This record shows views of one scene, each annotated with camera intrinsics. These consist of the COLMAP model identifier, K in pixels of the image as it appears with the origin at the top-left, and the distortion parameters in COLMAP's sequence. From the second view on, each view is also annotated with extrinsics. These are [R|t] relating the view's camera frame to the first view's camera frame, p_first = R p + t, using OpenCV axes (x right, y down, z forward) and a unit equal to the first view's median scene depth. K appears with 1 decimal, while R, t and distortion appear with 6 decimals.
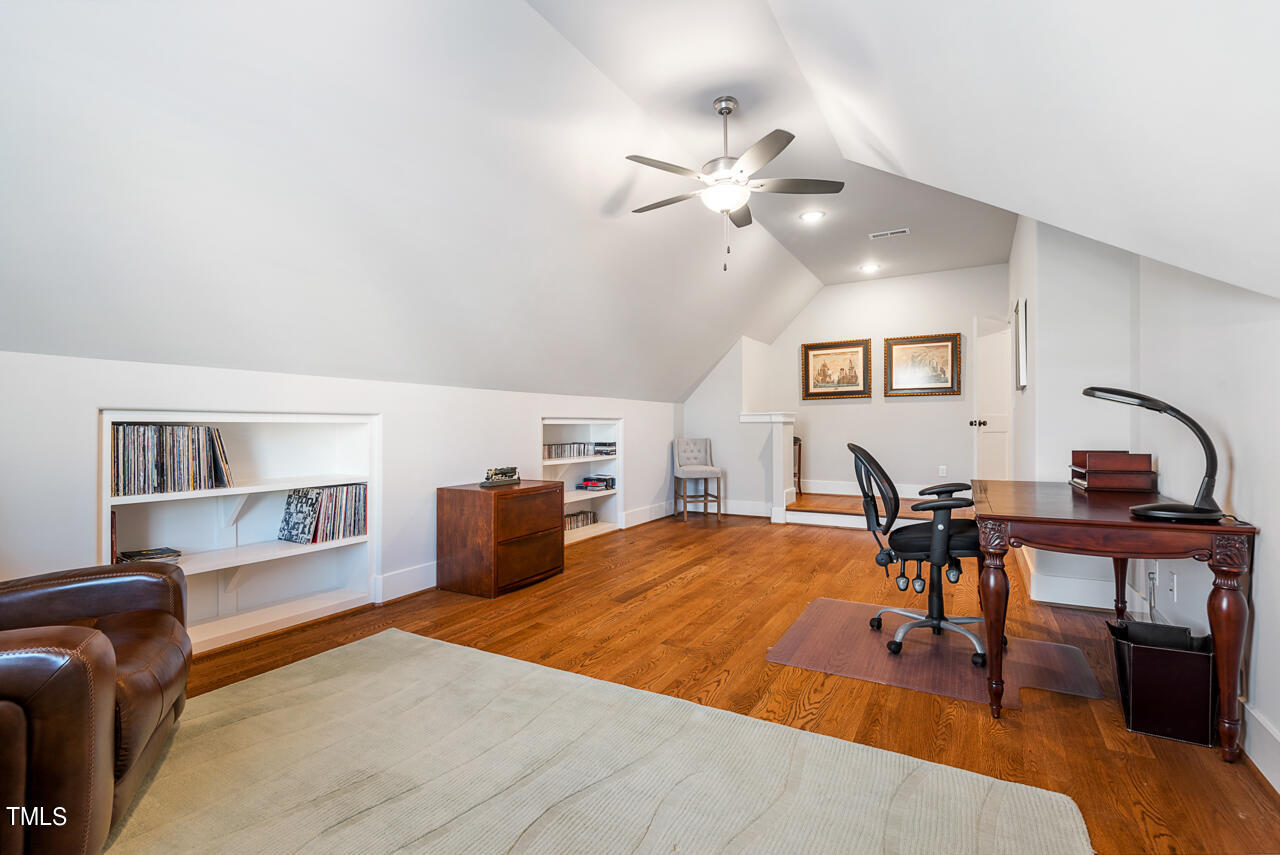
lens RADIAL K [[586.7, 0, 642.0], [0, 586.7, 425.0], [0, 0, 1]] dist [0.000515, 0.000025]
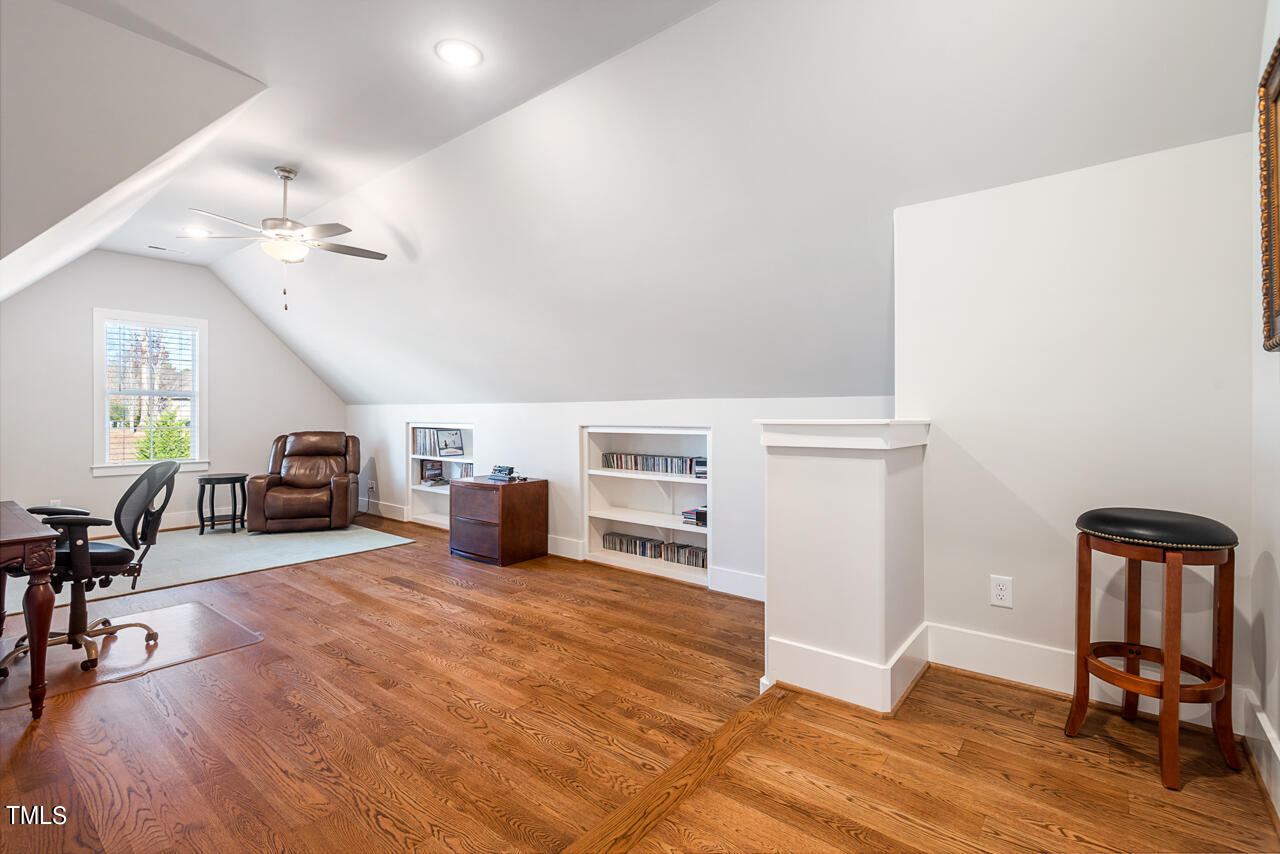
lens RADIAL K [[568.2, 0, 643.5], [0, 568.2, 420.4], [0, 0, 1]] dist [0.000530, 0.000040]
pose [[-0.152636, 0.009628, -0.988236, 0.931432], [0.001745, 0.999954, 0.009472, -0.037155], [0.988281, -0.000278, -0.152646, 1.507460]]
